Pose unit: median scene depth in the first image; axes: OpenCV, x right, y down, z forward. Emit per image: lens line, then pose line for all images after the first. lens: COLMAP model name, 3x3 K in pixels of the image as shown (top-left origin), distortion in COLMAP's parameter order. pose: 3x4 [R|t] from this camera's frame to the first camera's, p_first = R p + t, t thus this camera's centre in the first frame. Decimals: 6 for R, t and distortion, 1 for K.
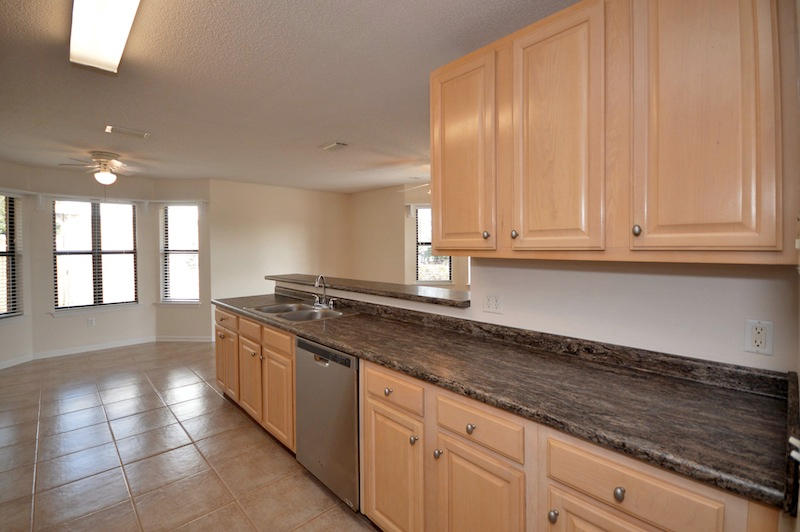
lens RADIAL K [[357.2, 0, 400.9], [0, 357.2, 252.7], [0, 0, 1]] dist [0.002344, -0.000030]
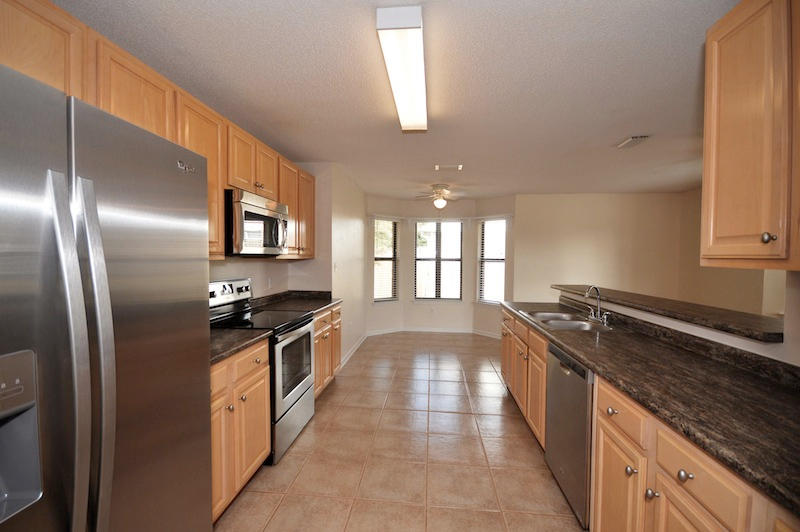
lens RADIAL K [[368.9, 0, 399.7], [0, 368.9, 269.2], [0, 0, 1]] dist [-0.000915, -0.000360]
pose [[0.652957, 0.035488, -0.756563, 0.136476], [-0.024570, 0.999368, 0.025672, 0.005187], [0.756996, 0.001826, 0.653416, -0.015498]]
